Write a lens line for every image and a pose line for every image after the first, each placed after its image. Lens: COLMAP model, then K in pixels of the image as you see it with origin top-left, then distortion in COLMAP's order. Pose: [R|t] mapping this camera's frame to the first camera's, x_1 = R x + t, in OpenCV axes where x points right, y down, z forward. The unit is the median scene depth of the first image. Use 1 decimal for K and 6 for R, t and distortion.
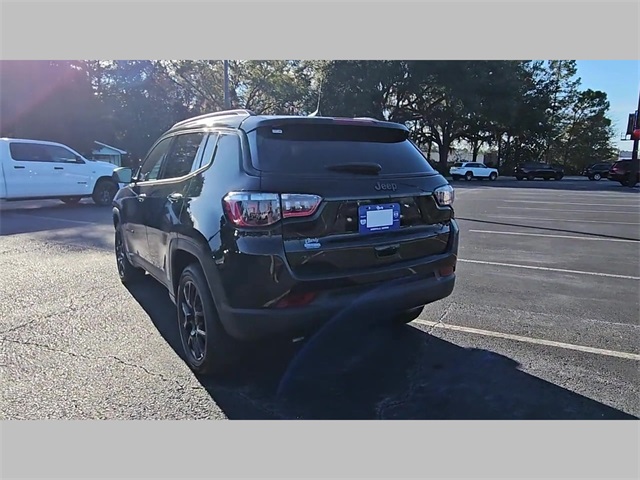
lens RADIAL K [[440.0, 0, 303.4], [0, 440.0, 249.0], [0, 0, 1]] dist [0.008461, -0.006543]
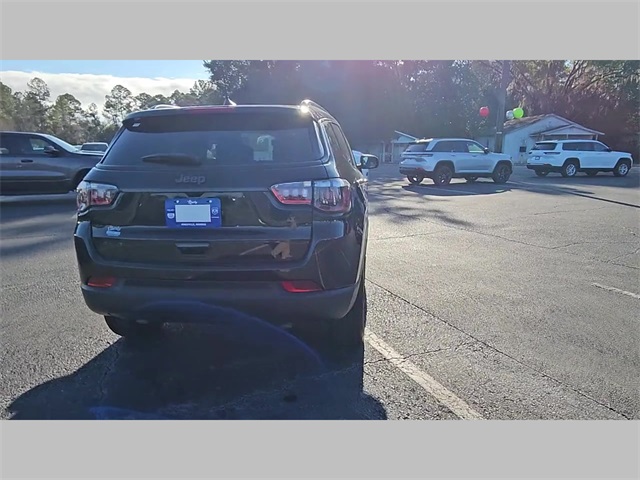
lens RADIAL K [[440.0, 0, 317.4], [0, 440.0, 242.6], [0, 0, 1]] dist [0.008461, -0.006543]
pose [[0.765562, 0.120552, -0.631966, 0.970550], [-0.111203, 0.992298, 0.054576, -0.089003], [0.633678, 0.028496, 0.773072, 0.452501]]
